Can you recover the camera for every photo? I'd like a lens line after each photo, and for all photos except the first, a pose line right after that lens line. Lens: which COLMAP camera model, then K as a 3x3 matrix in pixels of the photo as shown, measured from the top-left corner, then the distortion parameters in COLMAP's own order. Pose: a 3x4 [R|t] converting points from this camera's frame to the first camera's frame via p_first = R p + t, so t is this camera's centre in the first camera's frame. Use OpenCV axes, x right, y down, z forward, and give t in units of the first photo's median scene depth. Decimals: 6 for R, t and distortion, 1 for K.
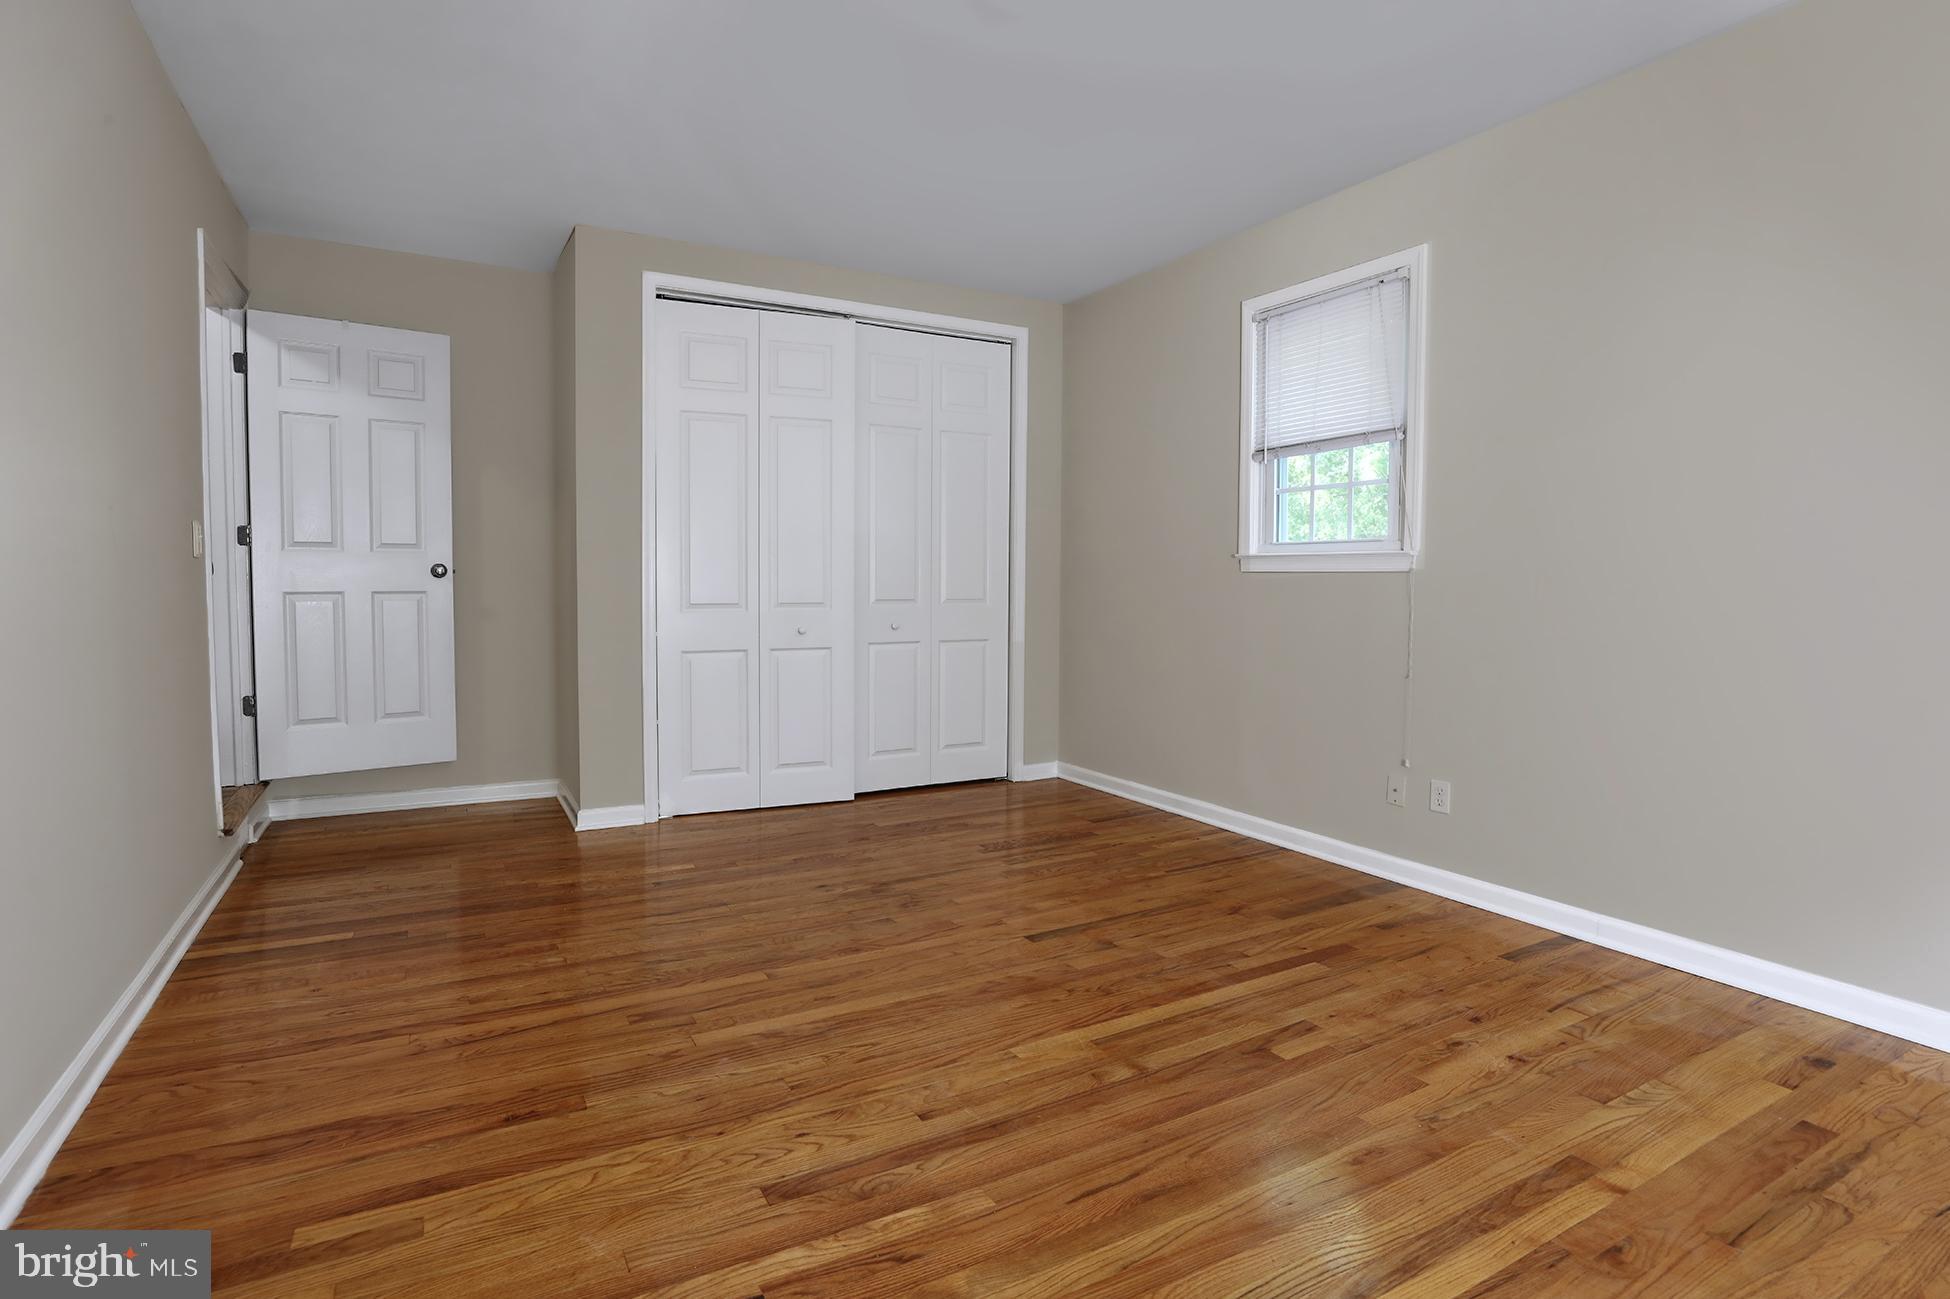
lens RADIAL K [[959.2, 0, 979.5], [0, 959.2, 602.5], [0, 0, 1]] dist [-0.000233, 0.001158]
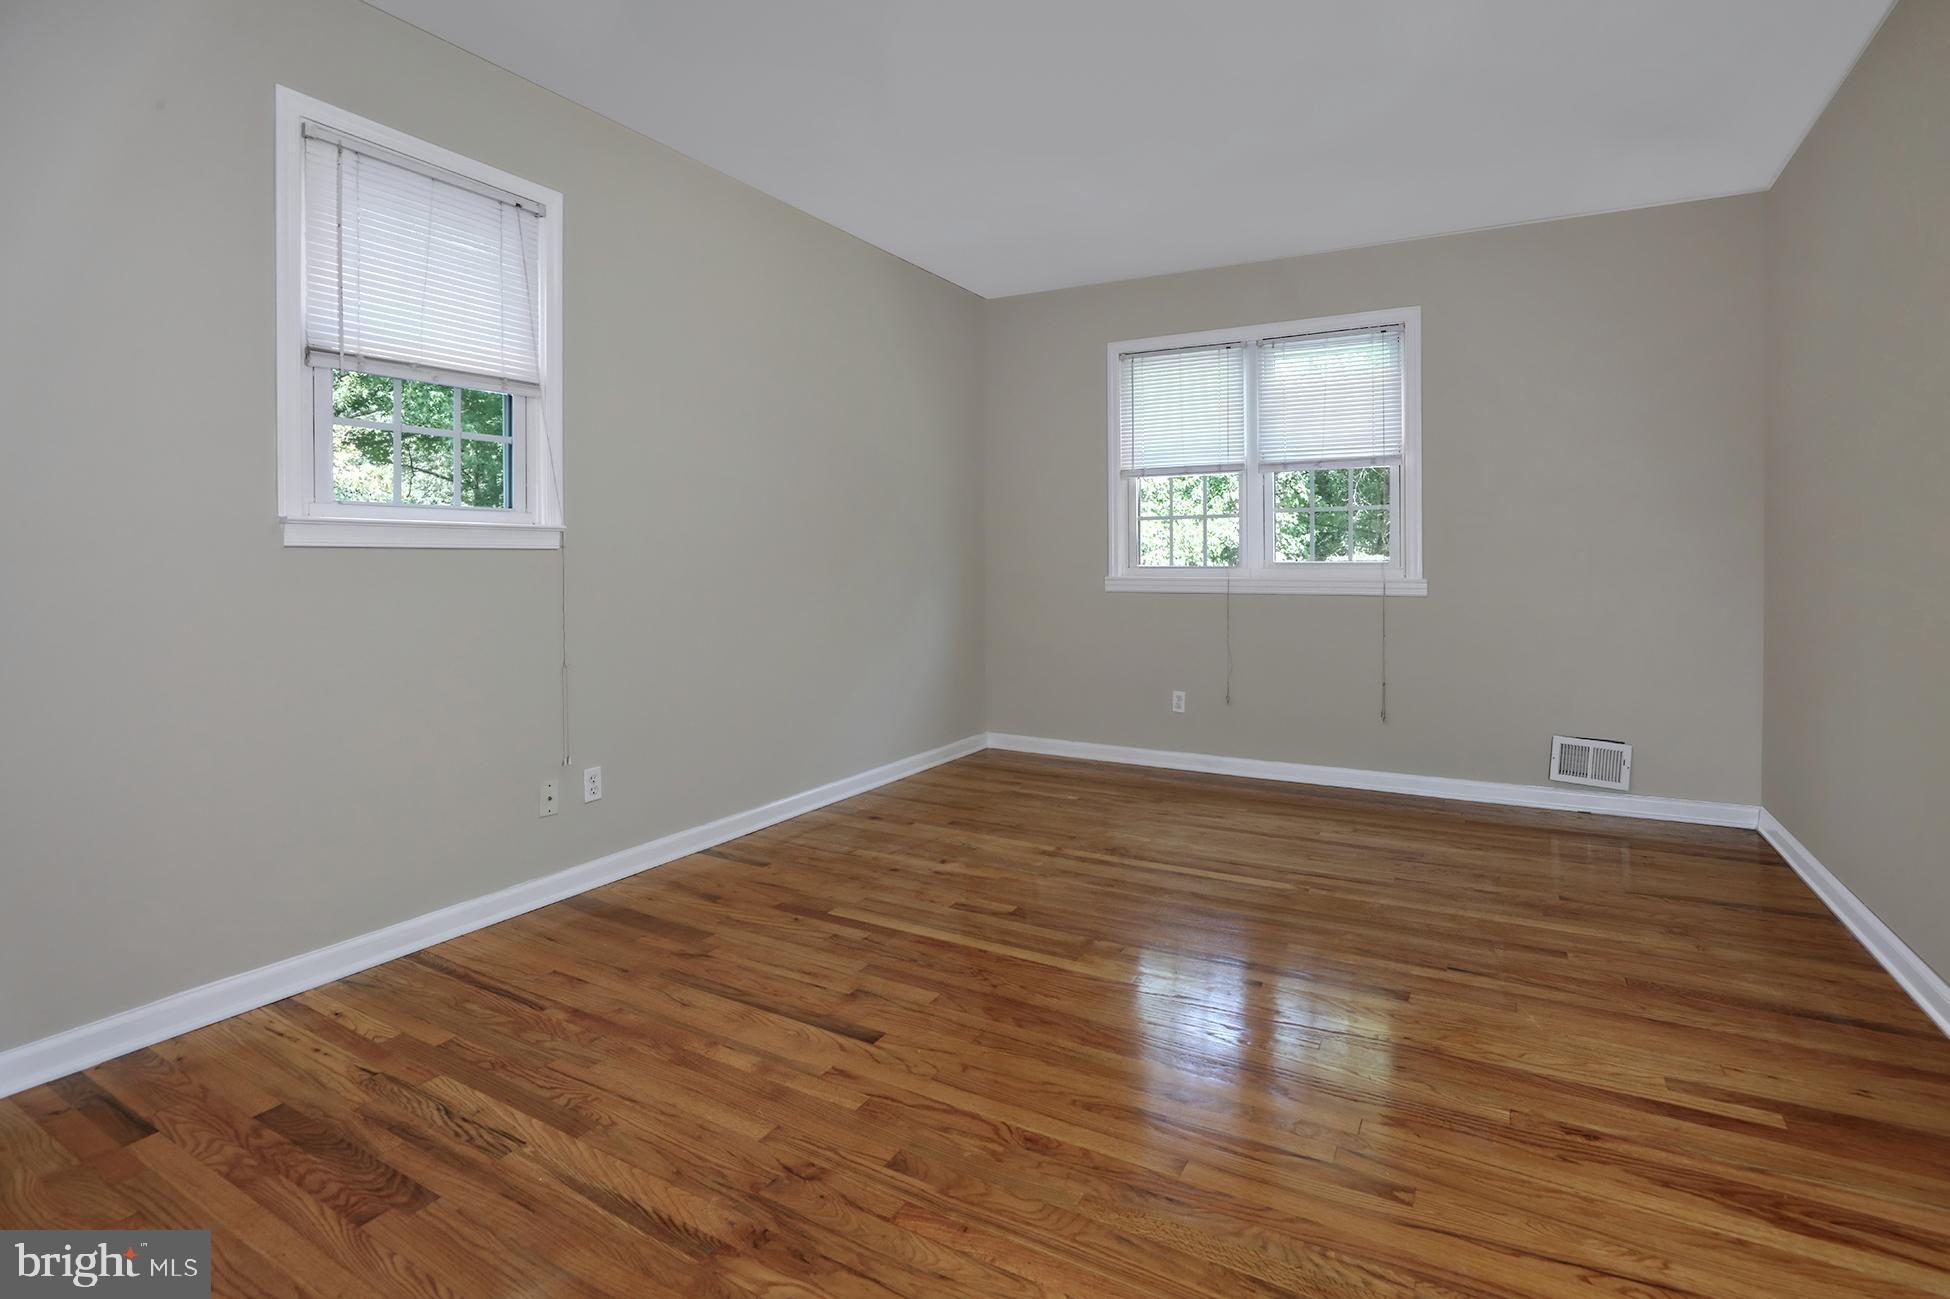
lens RADIAL K [[959.2, 0, 979.5], [0, 959.2, 602.5], [0, 0, 1]] dist [-0.000233, 0.001158]
pose [[-0.513427, -0.038523, 0.857268, -0.687693], [0.013209, 0.998519, 0.052782, -0.043916], [-0.858032, 0.038423, -0.512157, 1.406576]]
